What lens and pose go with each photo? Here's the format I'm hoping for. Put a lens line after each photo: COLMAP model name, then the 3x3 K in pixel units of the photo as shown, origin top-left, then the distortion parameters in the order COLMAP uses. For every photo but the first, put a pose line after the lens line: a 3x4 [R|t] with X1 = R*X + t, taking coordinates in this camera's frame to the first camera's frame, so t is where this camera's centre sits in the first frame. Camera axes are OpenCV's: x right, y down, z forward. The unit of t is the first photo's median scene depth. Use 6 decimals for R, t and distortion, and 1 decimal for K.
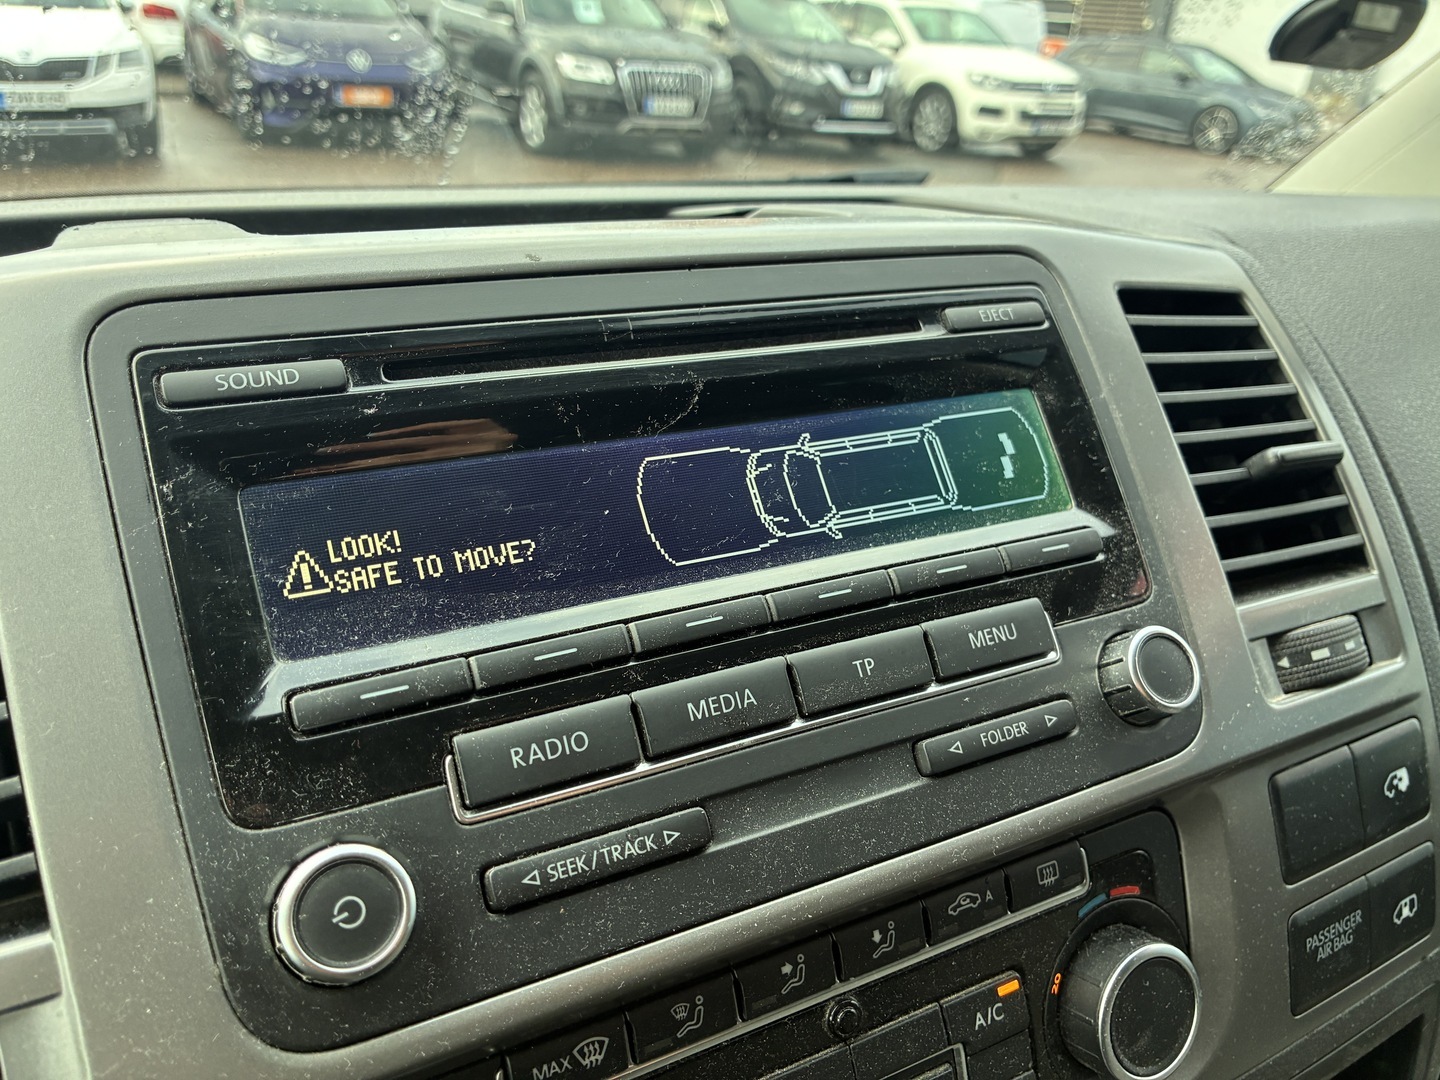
lens RADIAL K [[1109.8, 0, 727.8], [0, 1109.8, 539.6], [0, 0, 1]] dist [0.034535, -0.059692]
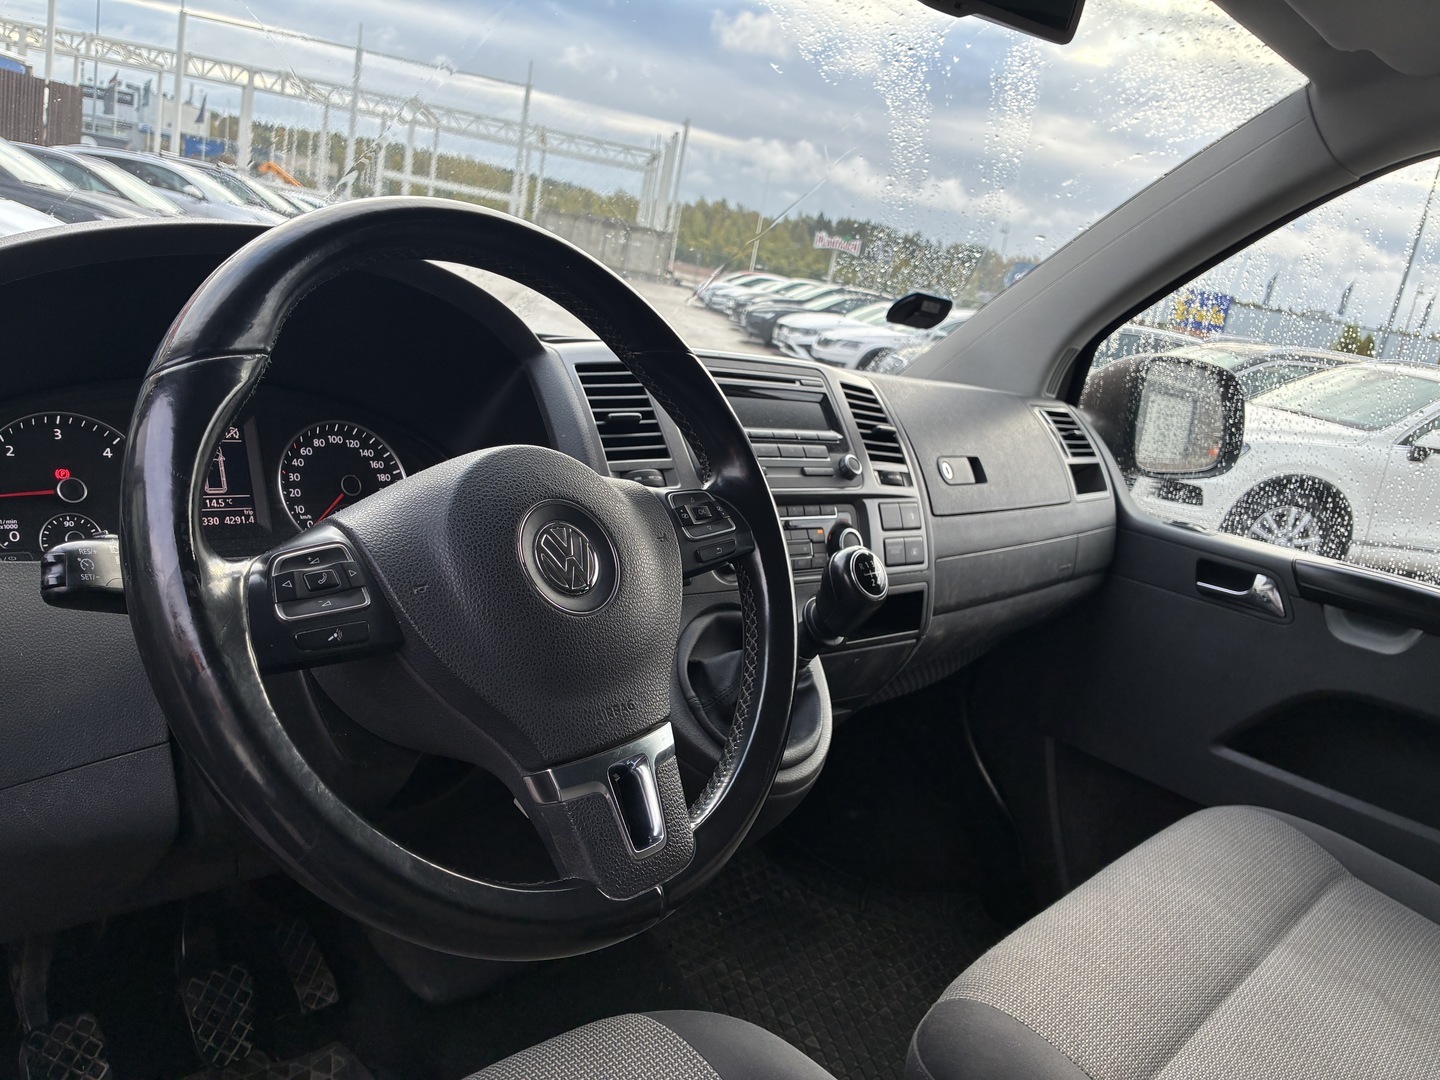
lens RADIAL K [[1109.8, 0, 729.7], [0, 1109.8, 537.7], [0, 0, 1]] dist [0.034535, -0.059692]
pose [[0.958385, 0.052314, 0.280646, -1.211611], [-0.004036, 0.985451, -0.169911, 1.094058], [-0.285451, 0.161708, 0.944652, -2.759601]]
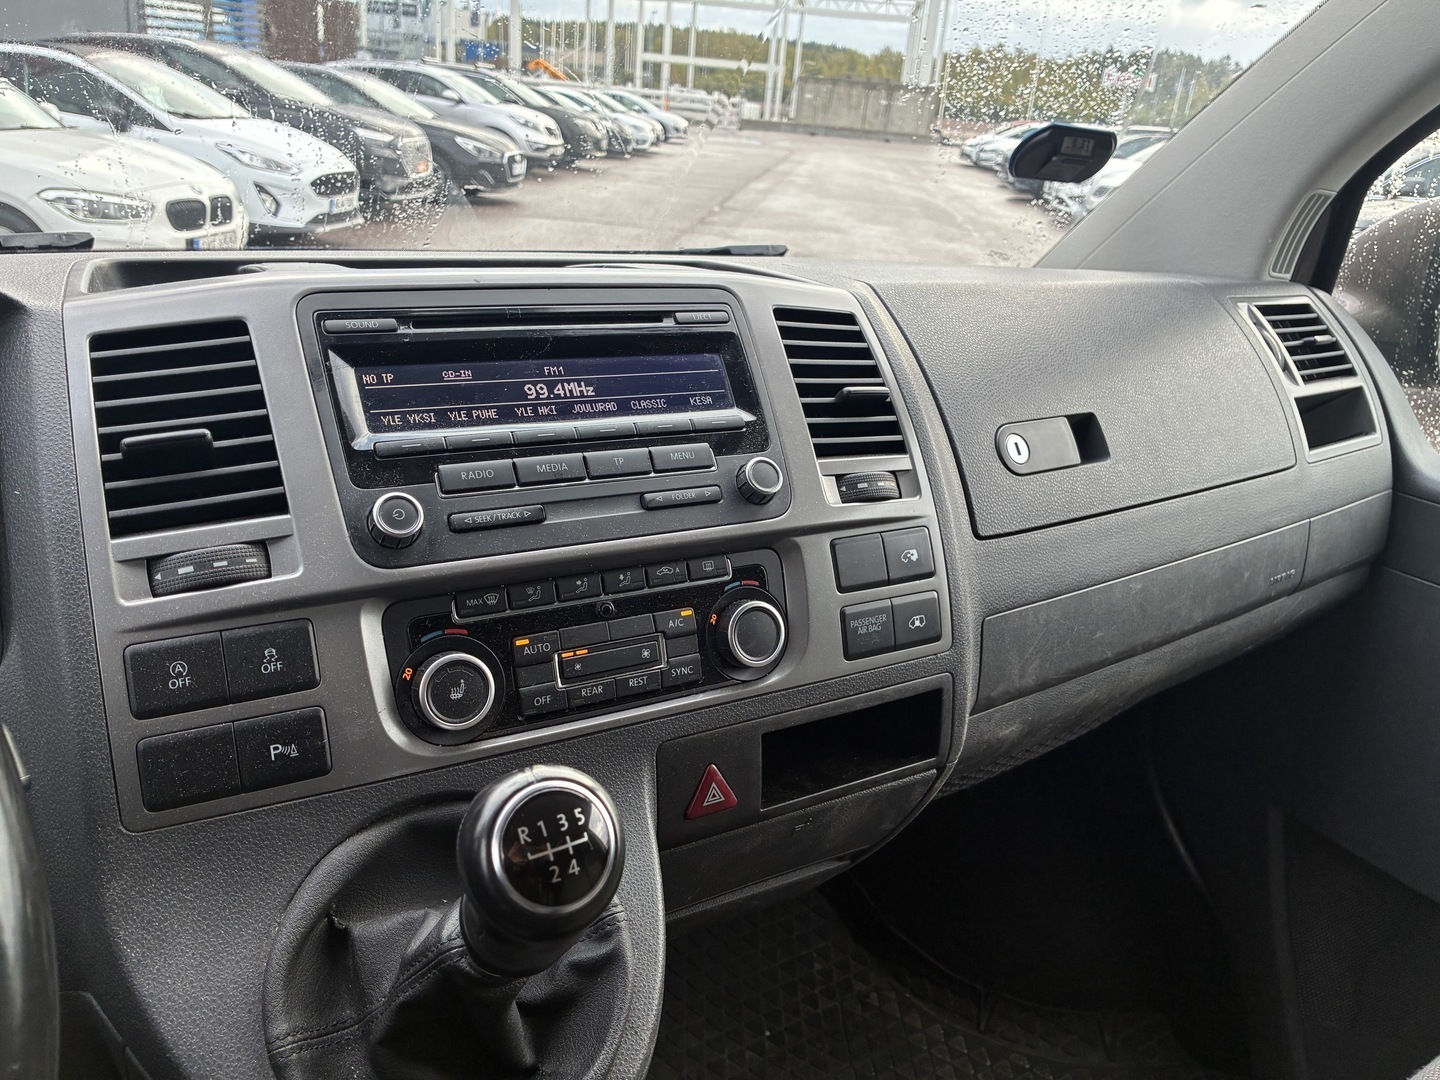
lens RADIAL K [[1109.8, 0, 727.1], [0, 1109.8, 532.4], [0, 0, 1]] dist [0.034535, -0.059692]
pose [[0.999159, 0.013961, 0.038562, 0.233688], [-0.011523, 0.997963, -0.062740, 0.361350], [-0.039360, 0.062243, 0.997285, -1.147825]]
